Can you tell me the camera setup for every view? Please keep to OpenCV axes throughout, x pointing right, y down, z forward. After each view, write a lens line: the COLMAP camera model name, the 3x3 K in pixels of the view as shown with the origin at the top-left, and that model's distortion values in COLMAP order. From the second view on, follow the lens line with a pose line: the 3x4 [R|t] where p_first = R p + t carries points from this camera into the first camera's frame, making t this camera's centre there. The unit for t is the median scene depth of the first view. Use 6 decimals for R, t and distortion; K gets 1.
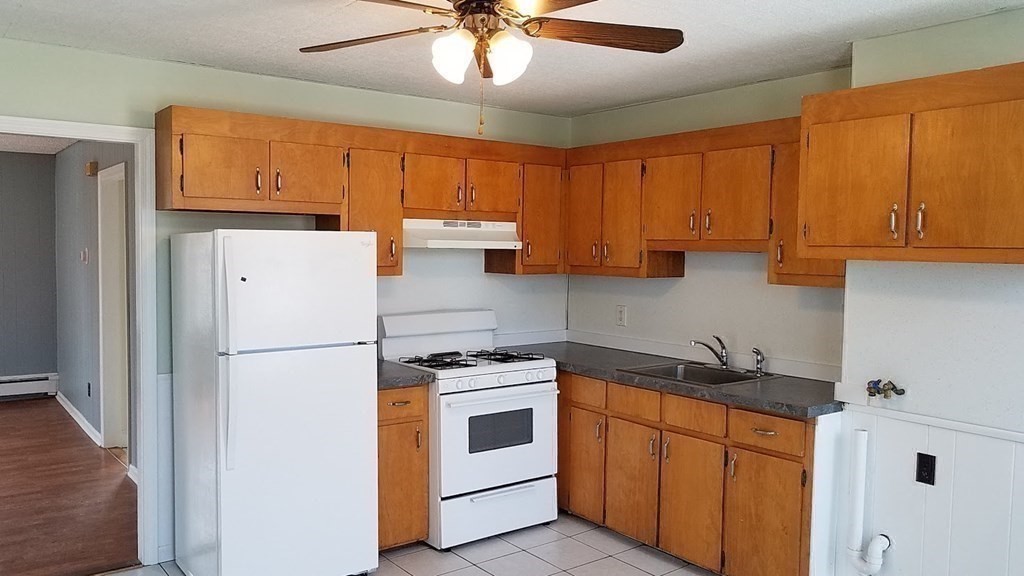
lens RADIAL K [[811.5, 0, 500.9], [0, 811.5, 279.3], [0, 0, 1]] dist [0.029436, -0.019146]
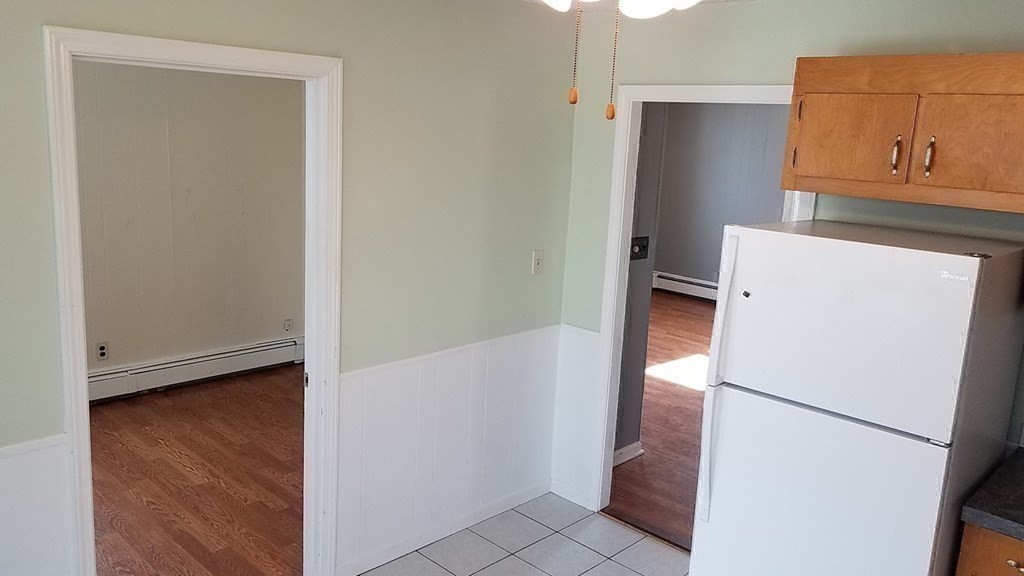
lens RADIAL K [[811.5, 0, 513.9], [0, 811.5, 287.7], [0, 0, 1]] dist [0.029436, -0.019146]
pose [[0.145478, 0.195214, -0.969911, 0.317747], [-0.087402, 0.979043, 0.183943, -0.103844], [0.985493, 0.058012, 0.159491, 0.547135]]
